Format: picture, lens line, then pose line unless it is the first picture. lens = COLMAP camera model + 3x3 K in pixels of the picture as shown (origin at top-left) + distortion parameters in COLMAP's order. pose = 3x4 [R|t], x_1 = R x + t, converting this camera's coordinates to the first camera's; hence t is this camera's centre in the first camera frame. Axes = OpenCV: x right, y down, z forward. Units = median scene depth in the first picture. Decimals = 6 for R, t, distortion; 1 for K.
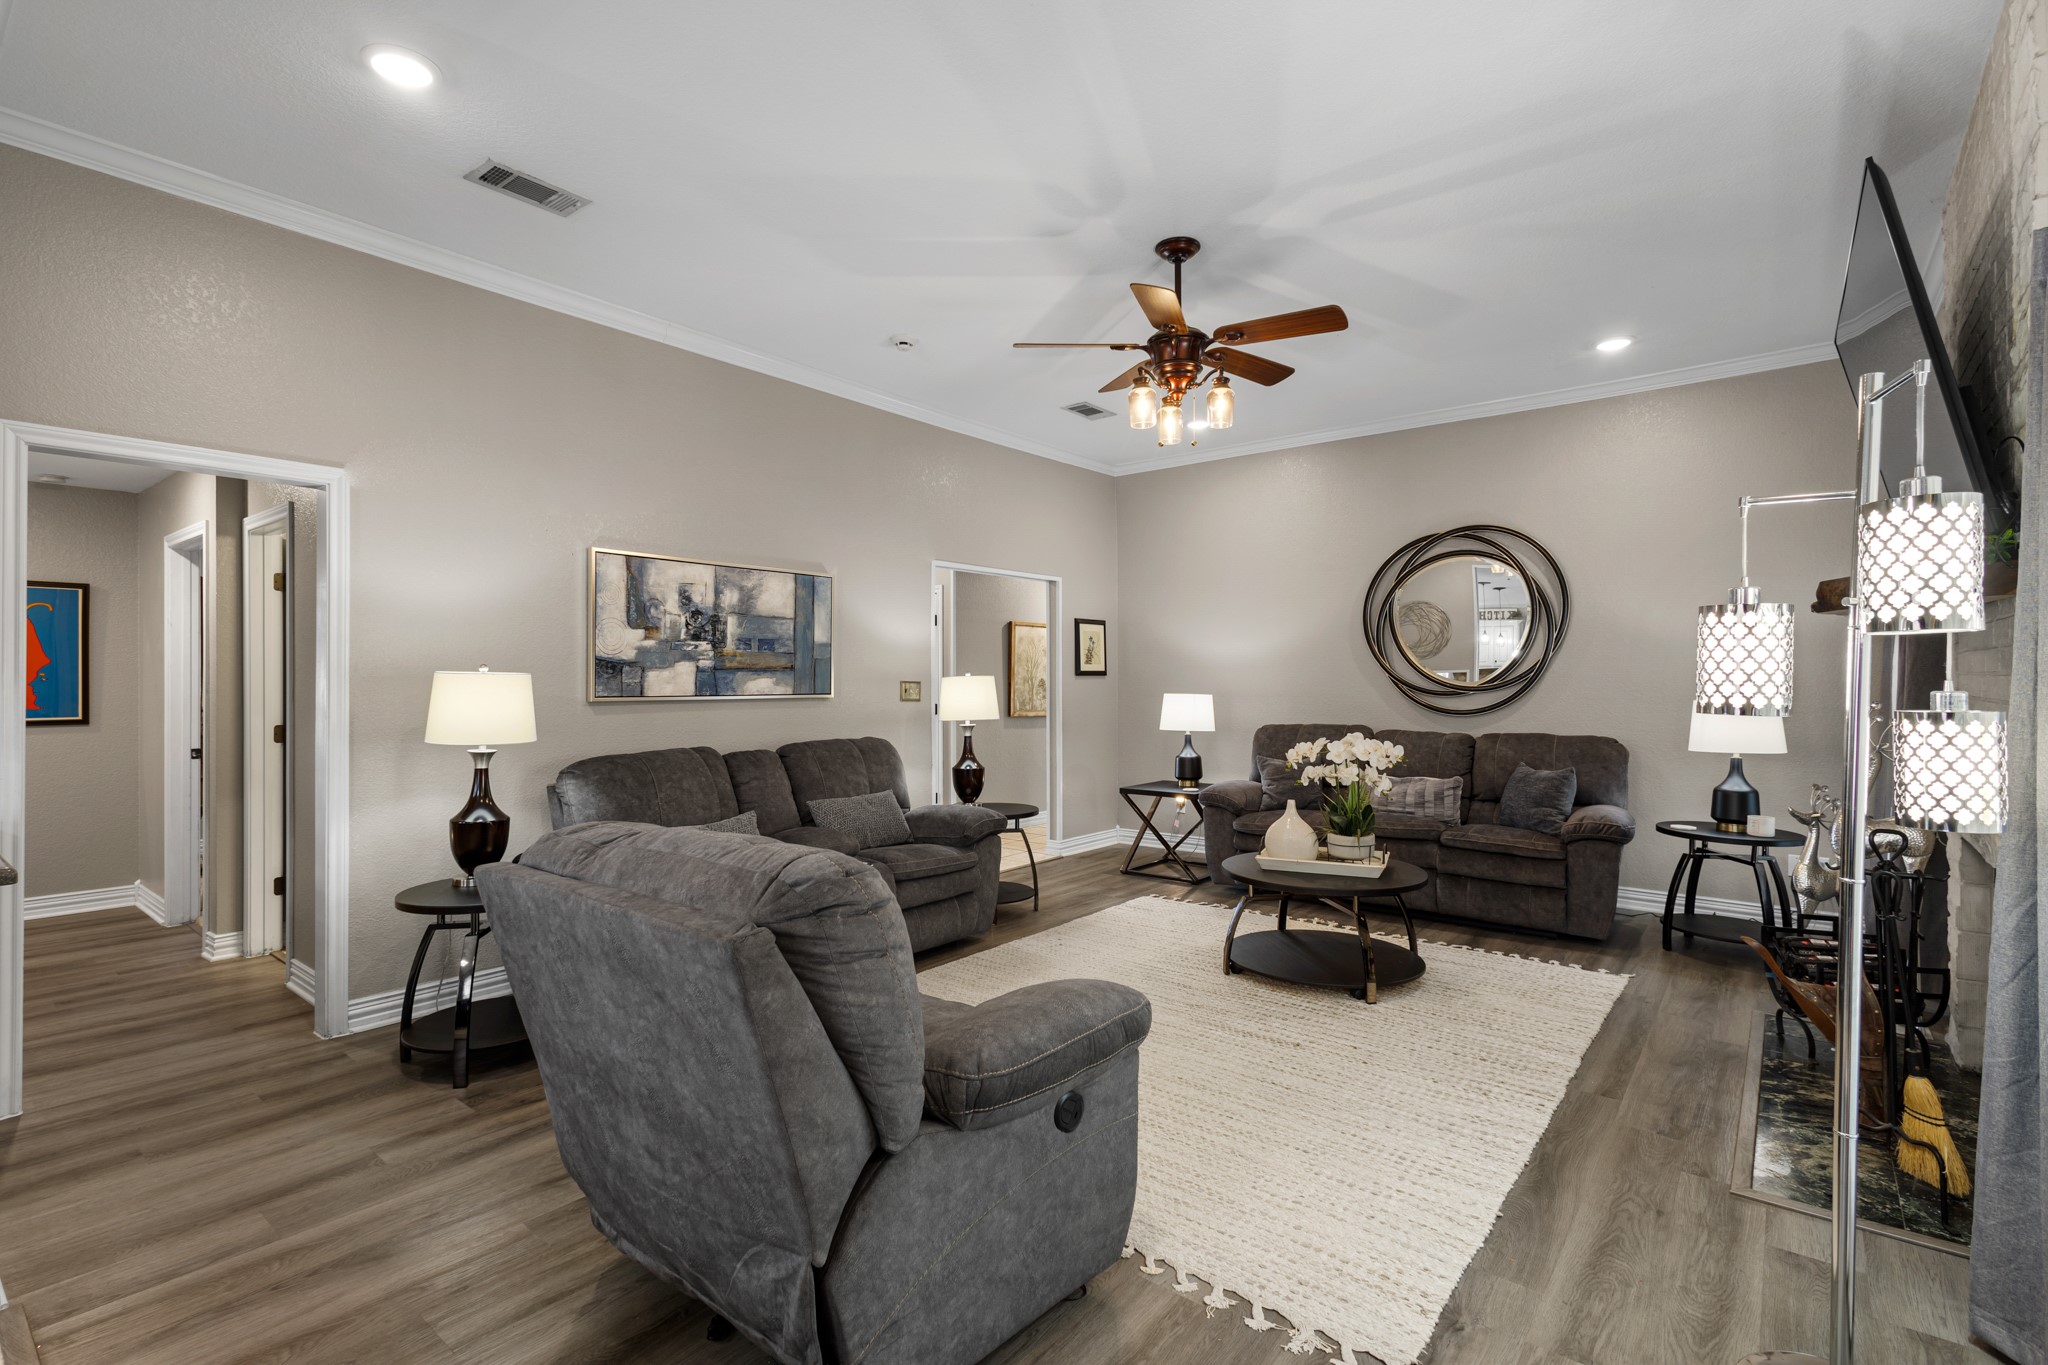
lens RADIAL K [[935.0, 0, 1024.0], [0, 935.0, 682.5], [0, 0, 1]] dist [0.000149, -0.000202]
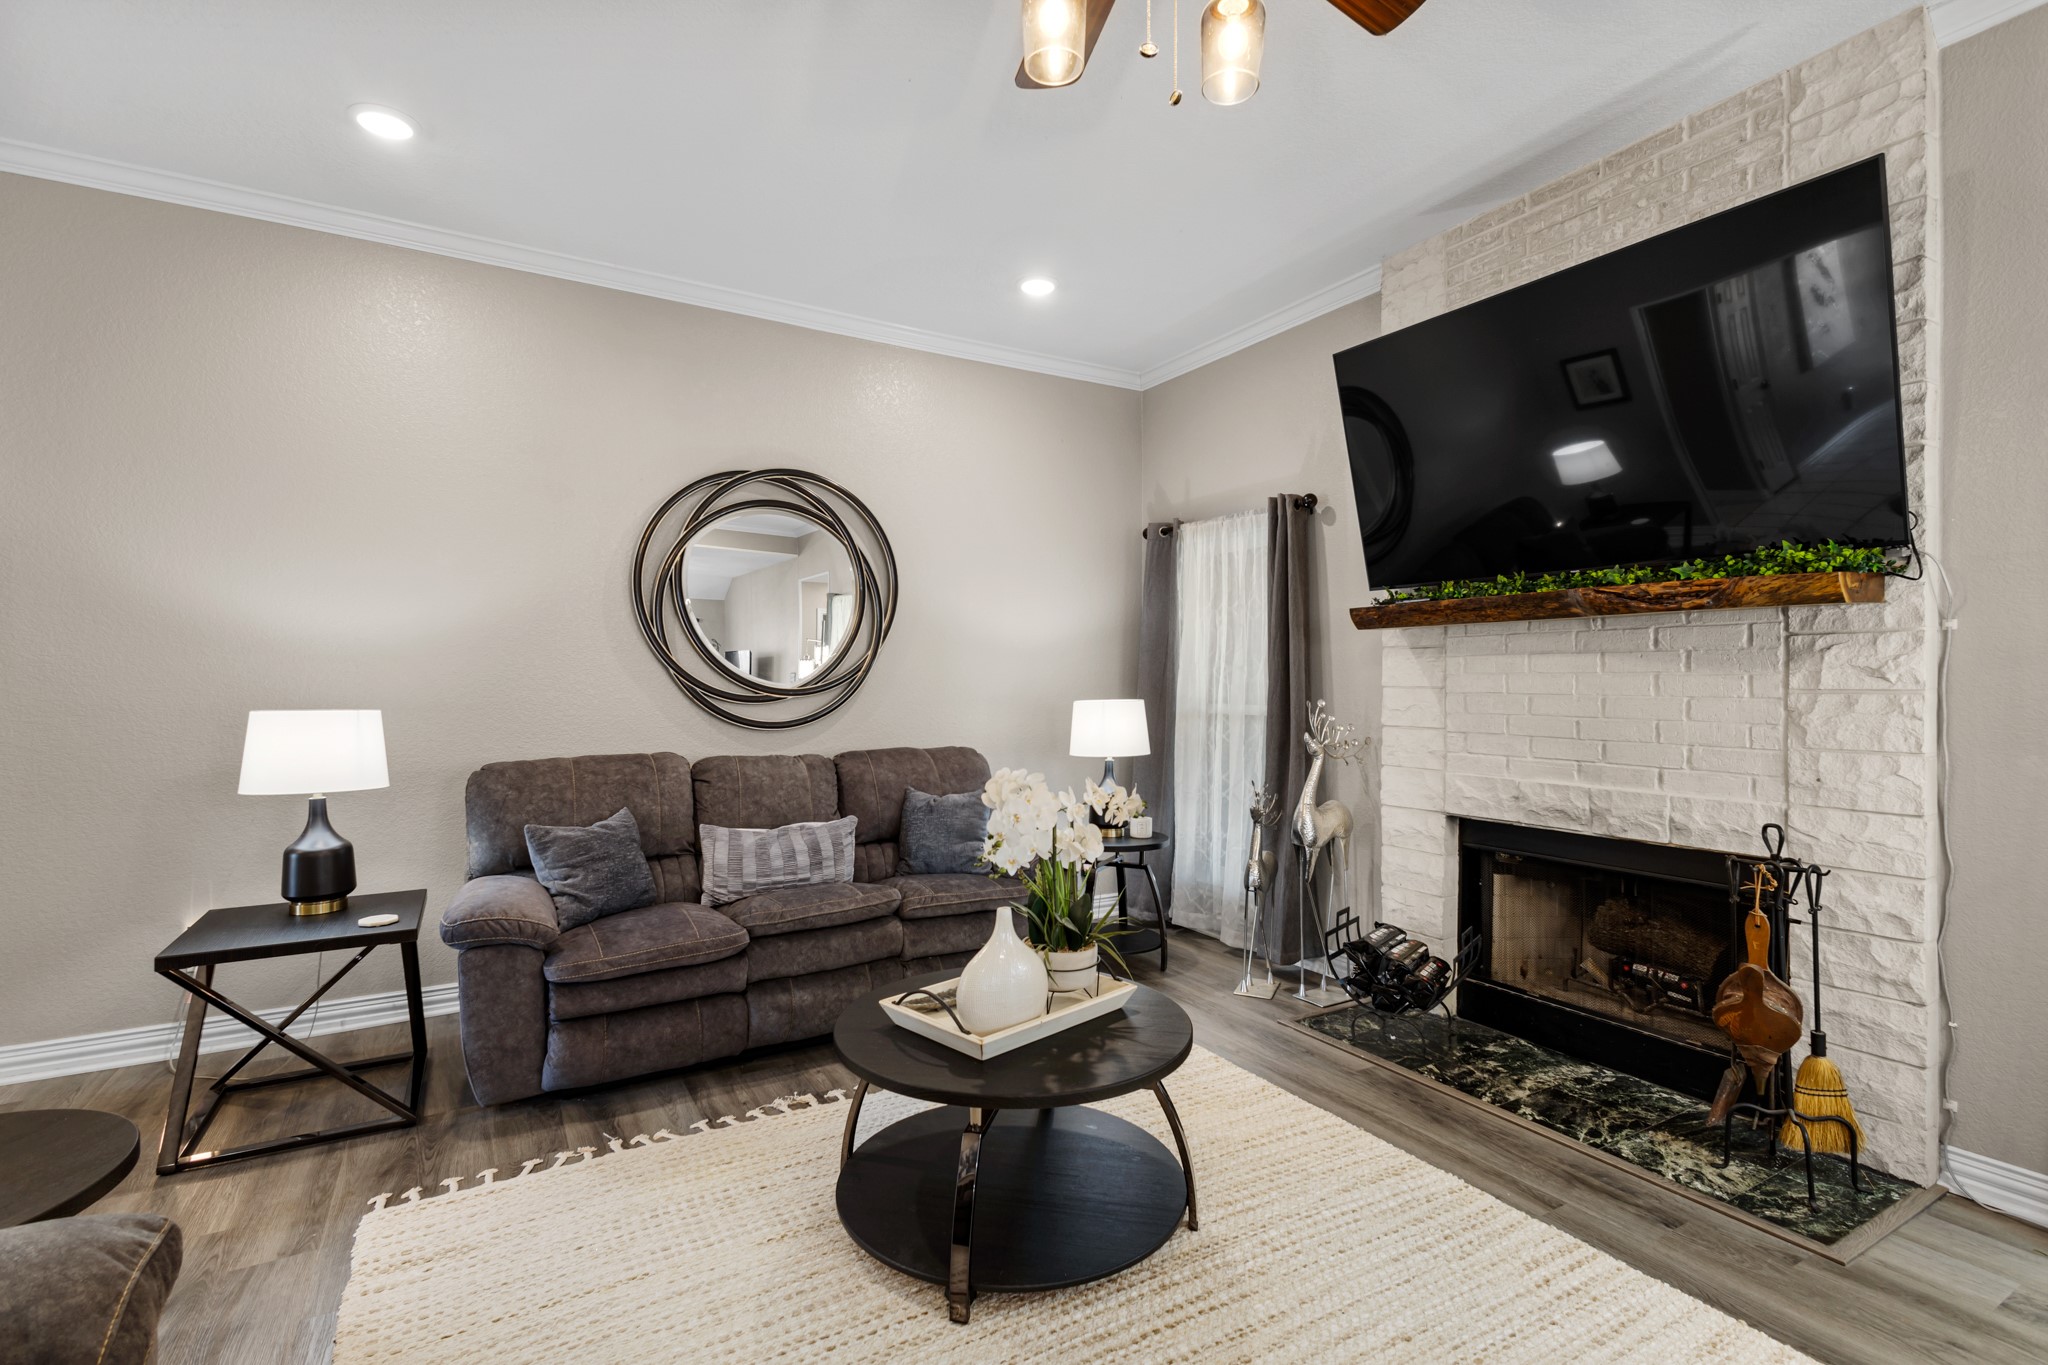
lens RADIAL K [[935.0, 0, 1024.0], [0, 935.0, 682.5], [0, 0, 1]] dist [0.000149, -0.000202]
pose [[0.362100, 0.000612, 0.932139, -0.138794], [0.002057, 0.999997, -0.001456, 0.000839], [-0.932137, 0.002445, 0.362097, 0.571581]]
